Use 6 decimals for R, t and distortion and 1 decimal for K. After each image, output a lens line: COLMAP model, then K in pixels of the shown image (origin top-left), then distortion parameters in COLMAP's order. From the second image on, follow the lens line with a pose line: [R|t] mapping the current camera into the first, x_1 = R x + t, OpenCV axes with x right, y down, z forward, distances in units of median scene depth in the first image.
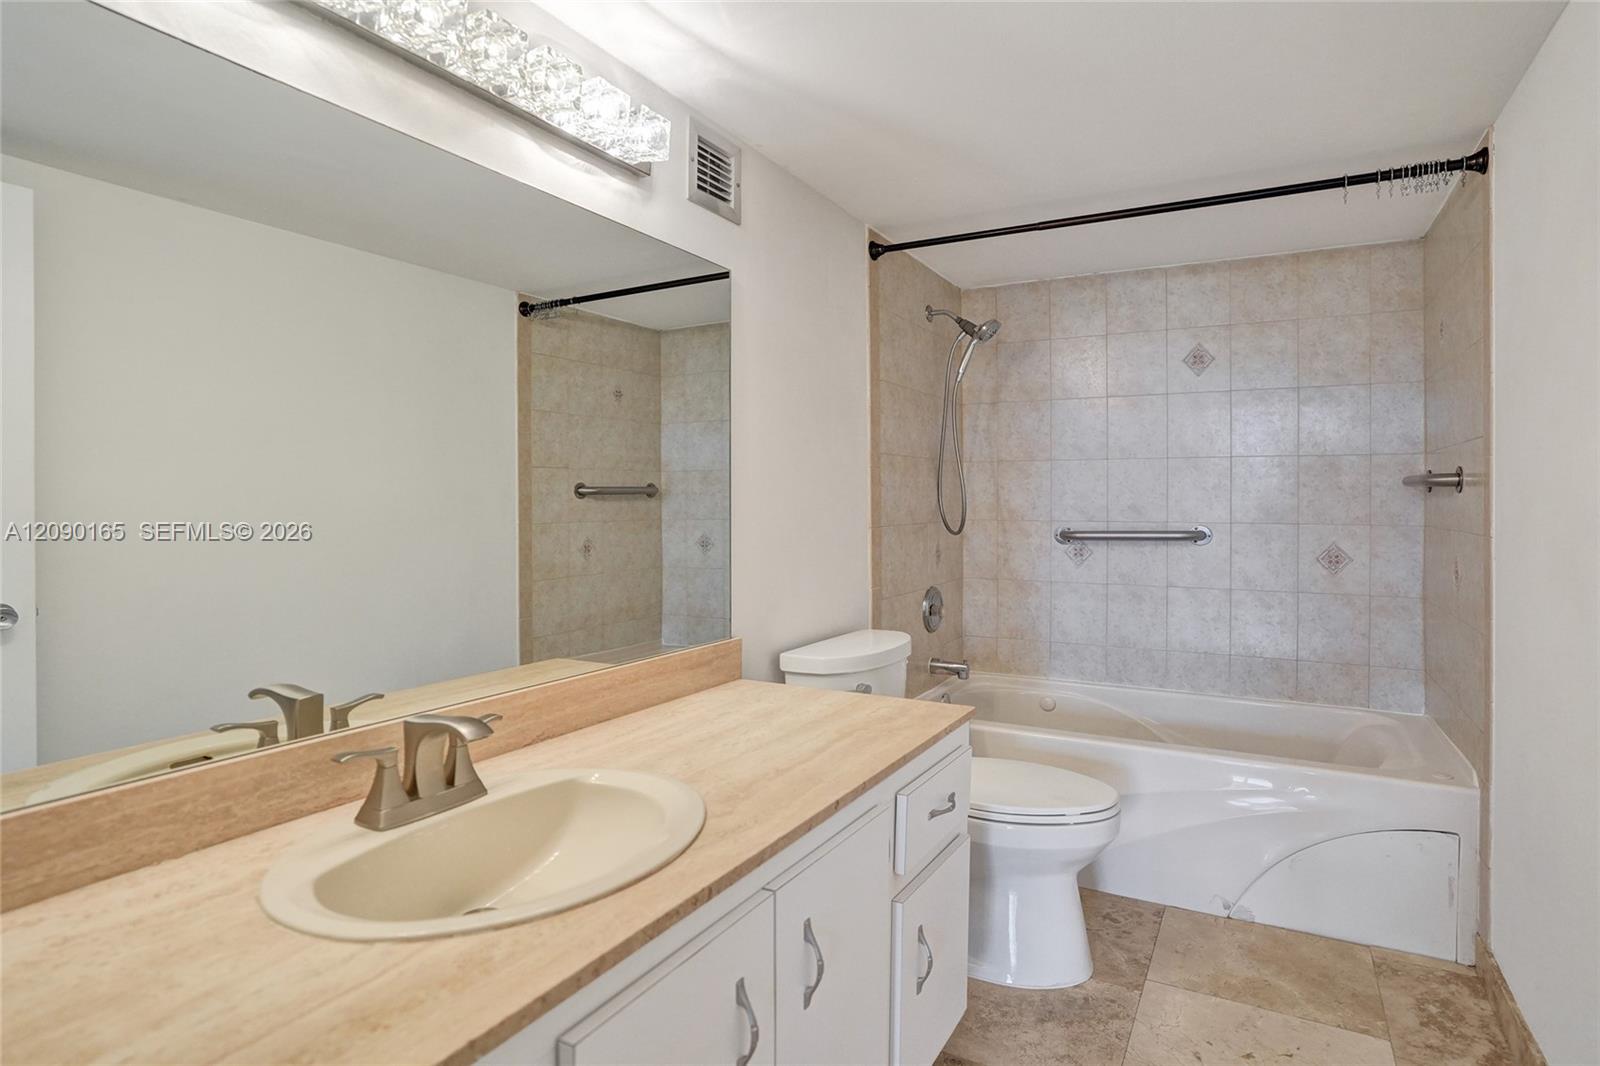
lens RADIAL K [[801.6, 0, 768.6], [0, 801.6, 533.9], [0, 0, 1]] dist [-0.080663, 0.023317]
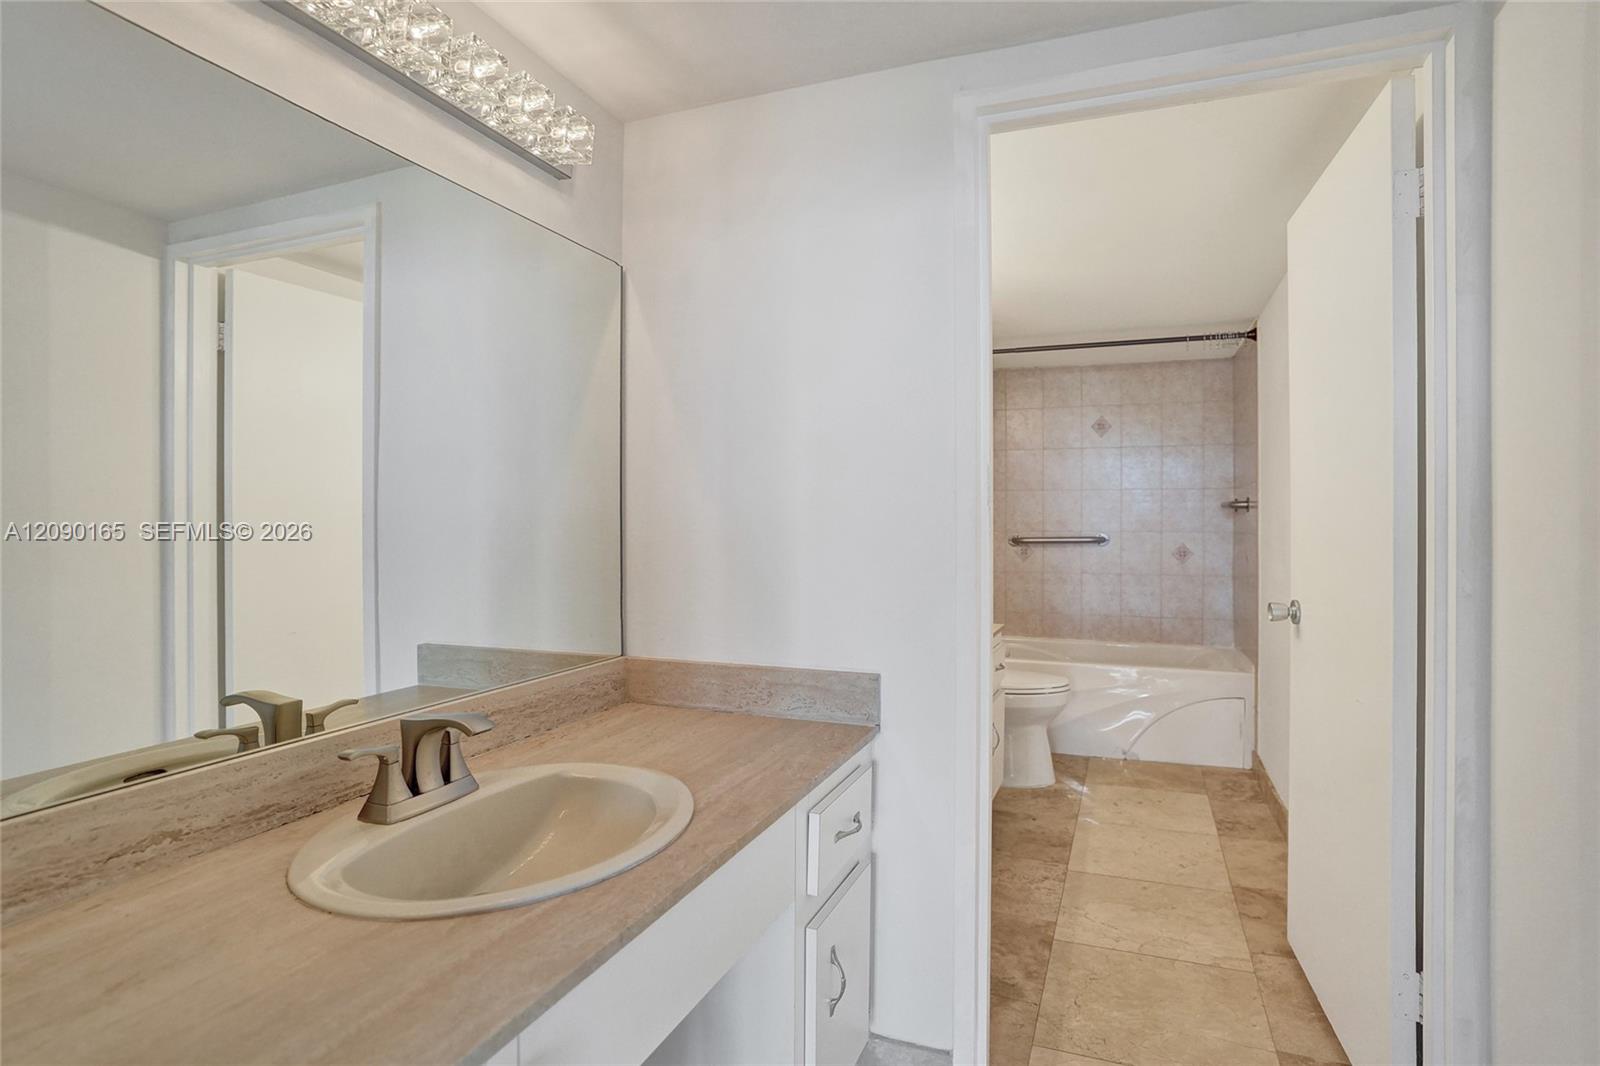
lens RADIAL K [[856.6, 0, 801.2], [0, 856.6, 529.1], [0, 0, 1]] dist [-0.057382, 0.032220]
pose [[0.983702, 0.011578, 0.179435, -0.350583], [-0.005412, 0.999379, -0.034818, 0.045413], [-0.179727, 0.033279, 0.983153, -0.568636]]
